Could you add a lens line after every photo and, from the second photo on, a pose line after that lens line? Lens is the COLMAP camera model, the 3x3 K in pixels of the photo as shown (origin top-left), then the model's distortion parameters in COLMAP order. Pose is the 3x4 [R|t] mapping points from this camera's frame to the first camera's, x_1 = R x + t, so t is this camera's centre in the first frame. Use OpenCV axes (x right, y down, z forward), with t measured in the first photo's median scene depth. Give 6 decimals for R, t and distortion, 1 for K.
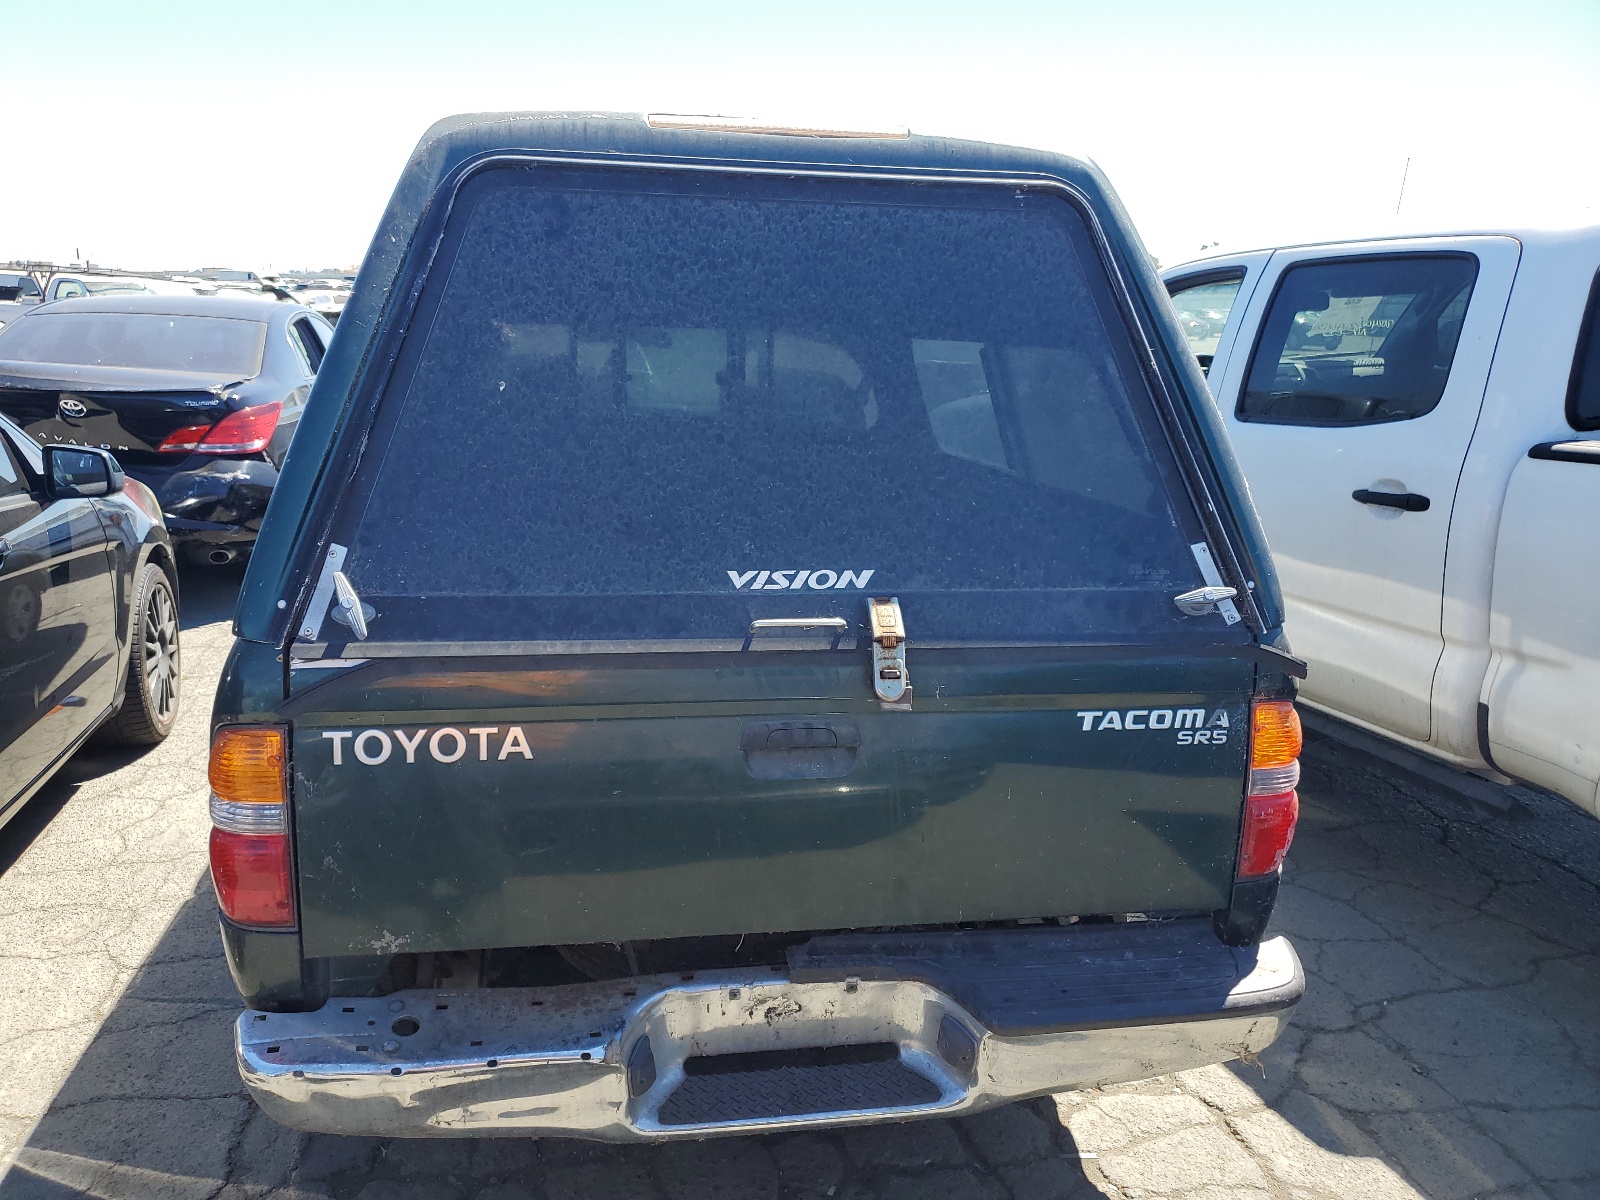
lens RADIAL K [[1222.2, 0, 798.4], [0, 1222.2, 610.5], [0, 0, 1]] dist [0.024828, -0.035378]
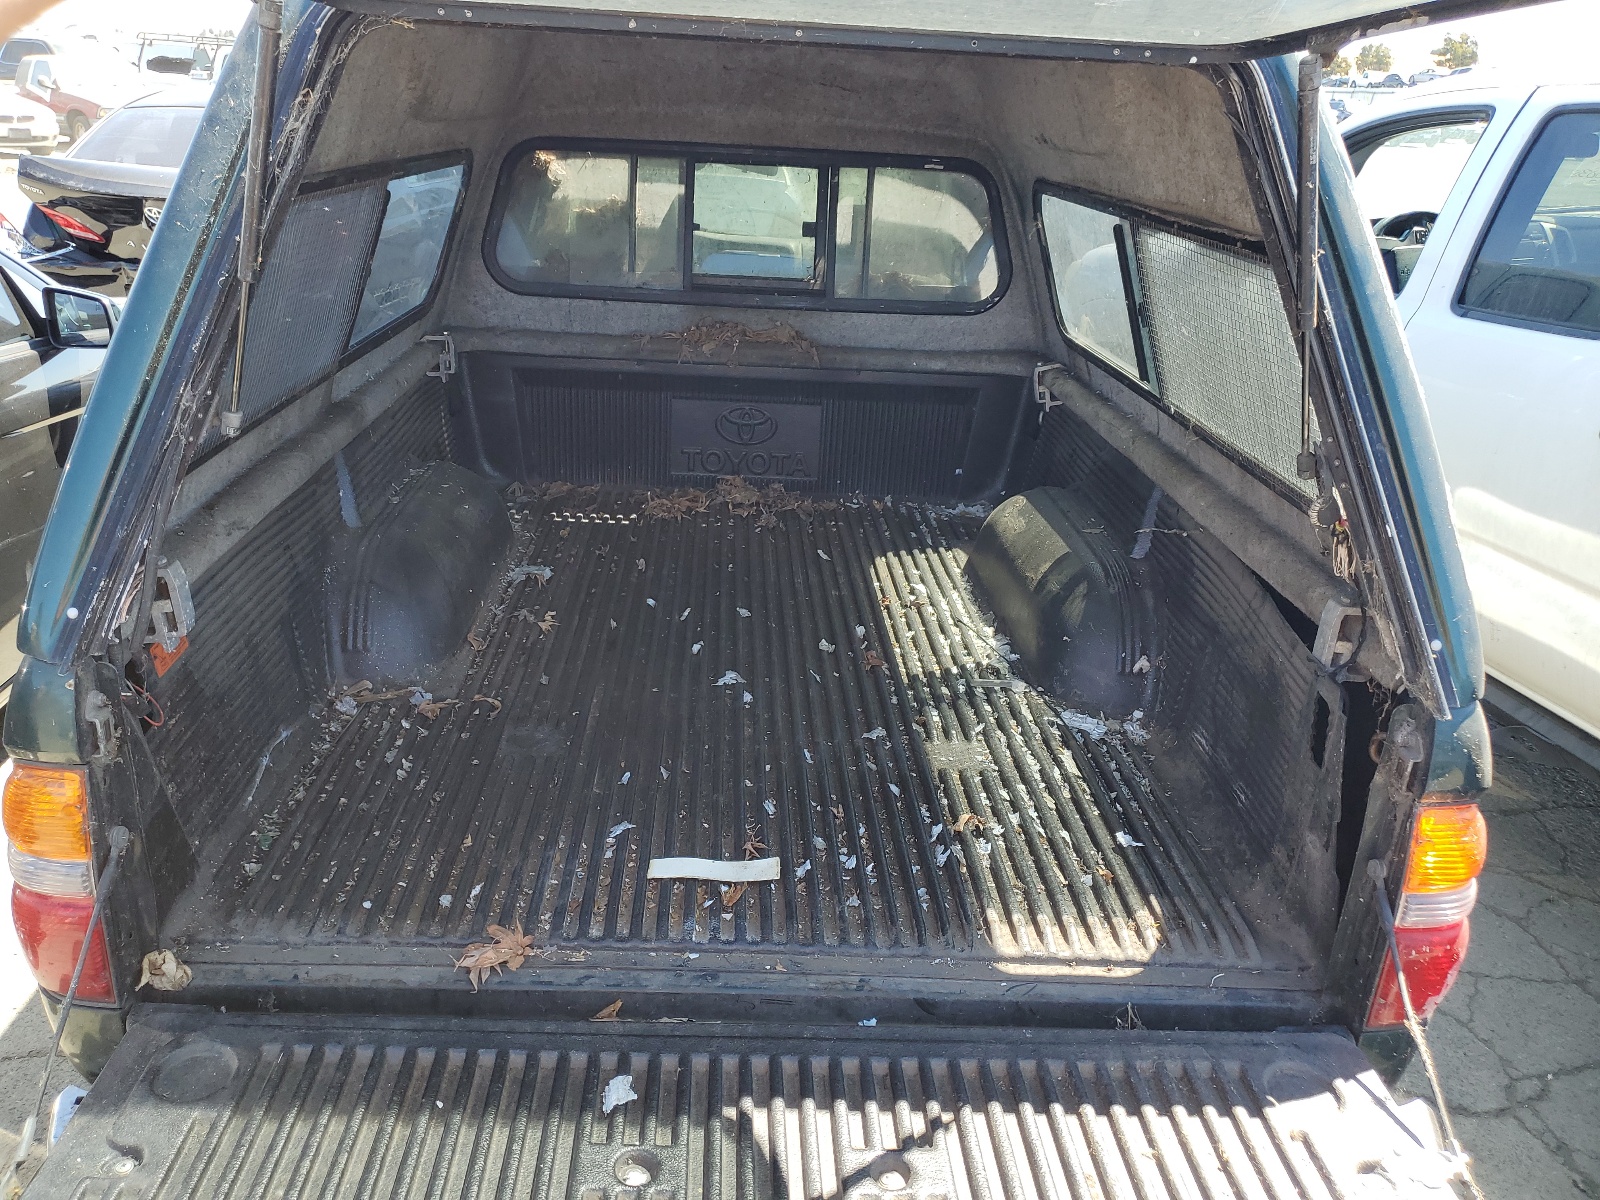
lens RADIAL K [[1222.2, 0, 801.7], [0, 1222.2, 584.5], [0, 0, 1]] dist [0.024828, -0.035378]
pose [[0.989949, 0.072942, -0.121163, 0.058196], [-0.055187, 0.988050, 0.143917, -0.081757], [0.130212, -0.135784, 0.982144, 0.169216]]
